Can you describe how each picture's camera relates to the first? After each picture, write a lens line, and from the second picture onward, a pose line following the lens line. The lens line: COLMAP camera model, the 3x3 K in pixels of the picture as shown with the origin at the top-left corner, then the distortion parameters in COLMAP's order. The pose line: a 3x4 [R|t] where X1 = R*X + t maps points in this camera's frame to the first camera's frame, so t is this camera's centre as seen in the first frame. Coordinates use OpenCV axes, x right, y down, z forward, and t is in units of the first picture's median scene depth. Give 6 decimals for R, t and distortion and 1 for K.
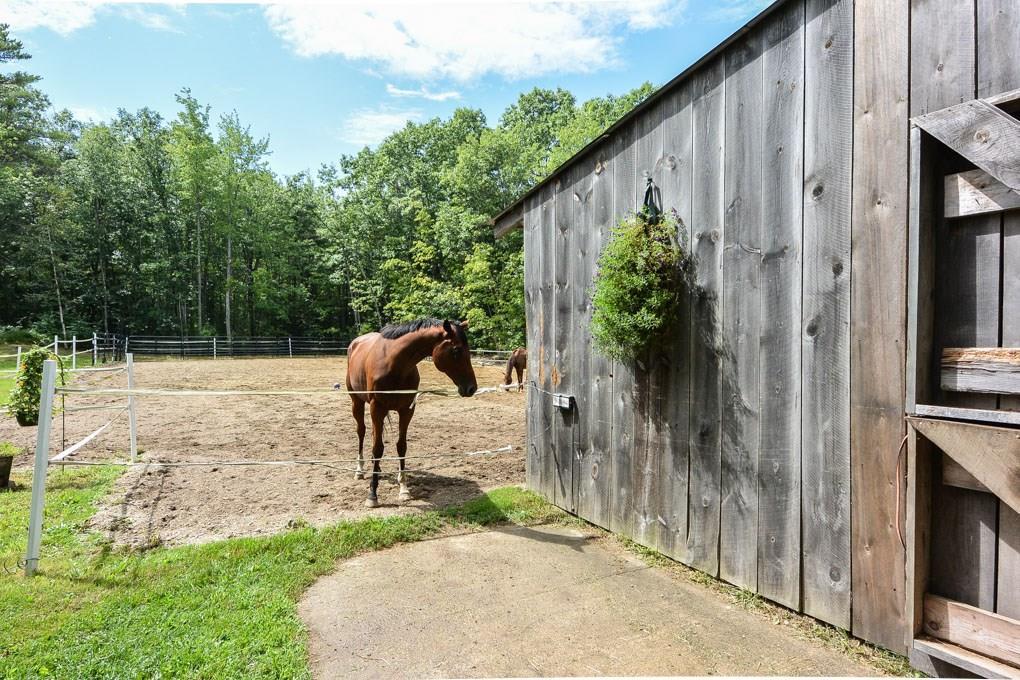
lens RADIAL K [[554.4, 0, 504.1], [0, 554.4, 347.4], [0, 0, 1]] dist [0.060526, -0.030994]
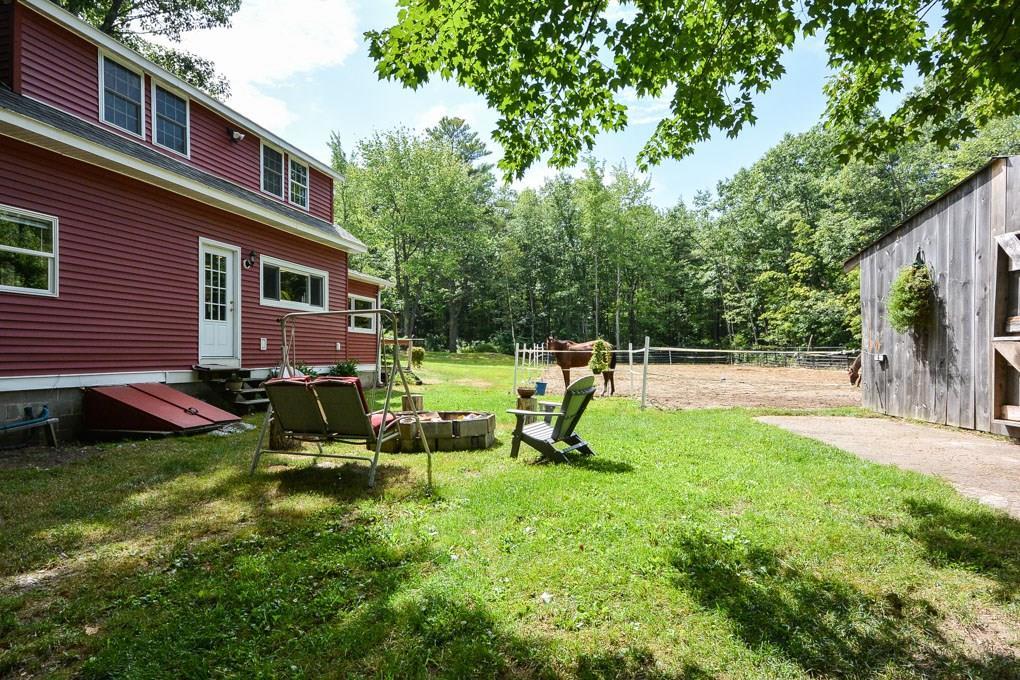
lens RADIAL K [[554.4, 0, 504.1], [0, 554.4, 347.4], [0, 0, 1]] dist [0.060526, -0.030994]
pose [[0.807073, -0.005662, -0.590425, 0.211463], [-0.009394, 0.999704, -0.022427, 0.117048], [0.590377, 0.023646, 0.806781, -1.362472]]
